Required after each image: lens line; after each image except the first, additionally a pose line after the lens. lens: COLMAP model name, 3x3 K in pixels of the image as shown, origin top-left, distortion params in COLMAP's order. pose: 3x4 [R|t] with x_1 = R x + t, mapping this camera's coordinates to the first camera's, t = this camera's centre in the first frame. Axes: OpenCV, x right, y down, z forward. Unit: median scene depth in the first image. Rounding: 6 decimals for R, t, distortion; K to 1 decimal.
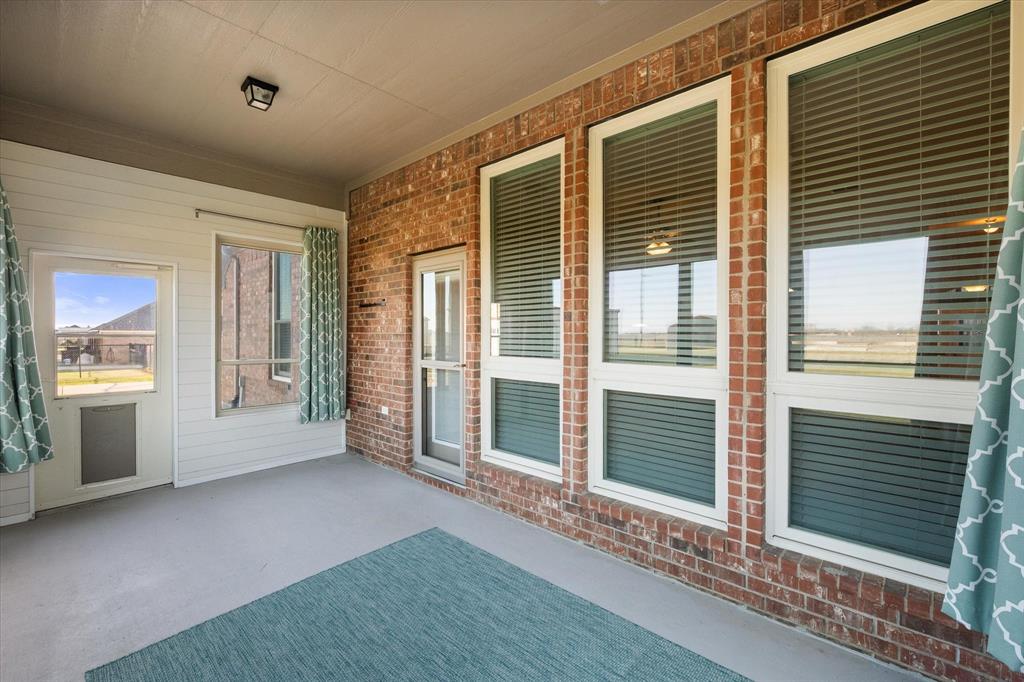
lens RADIAL K [[417.0, 0, 510.8], [0, 417.0, 332.5], [0, 0, 1]] dist [-0.000526, -0.000044]
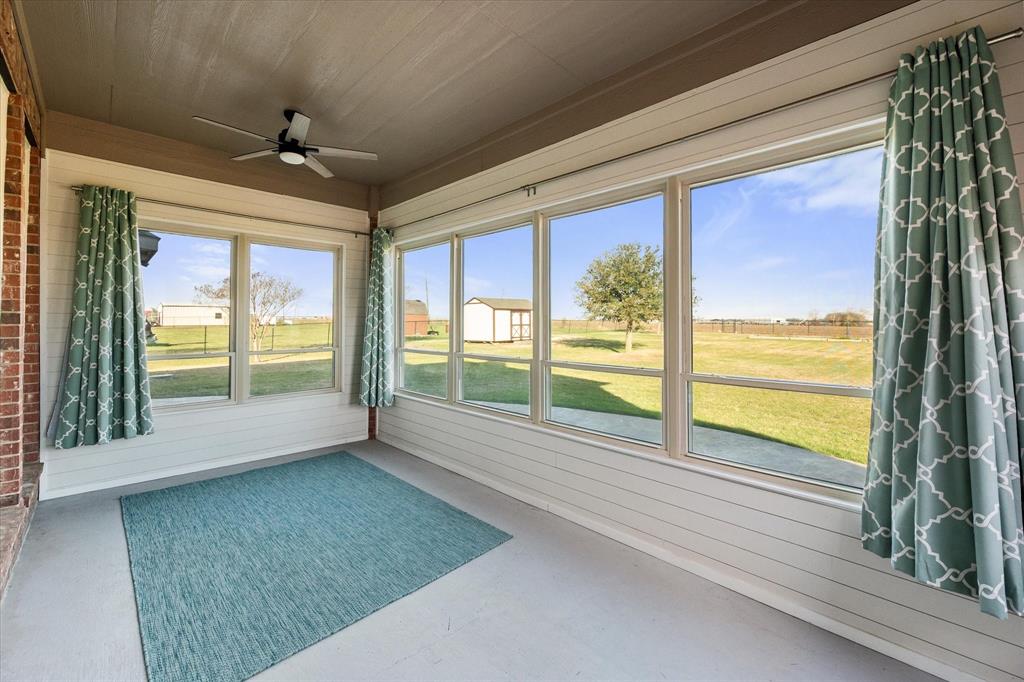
lens RADIAL K [[417.0, 0, 510.8], [0, 417.0, 332.5], [0, 0, 1]] dist [-0.000526, -0.000044]
pose [[-0.998702, -0.005943, 0.050580, -0.847530], [-0.005330, 0.999911, 0.012246, 0.009478], [-0.050648, 0.011960, -0.998645, 2.017472]]
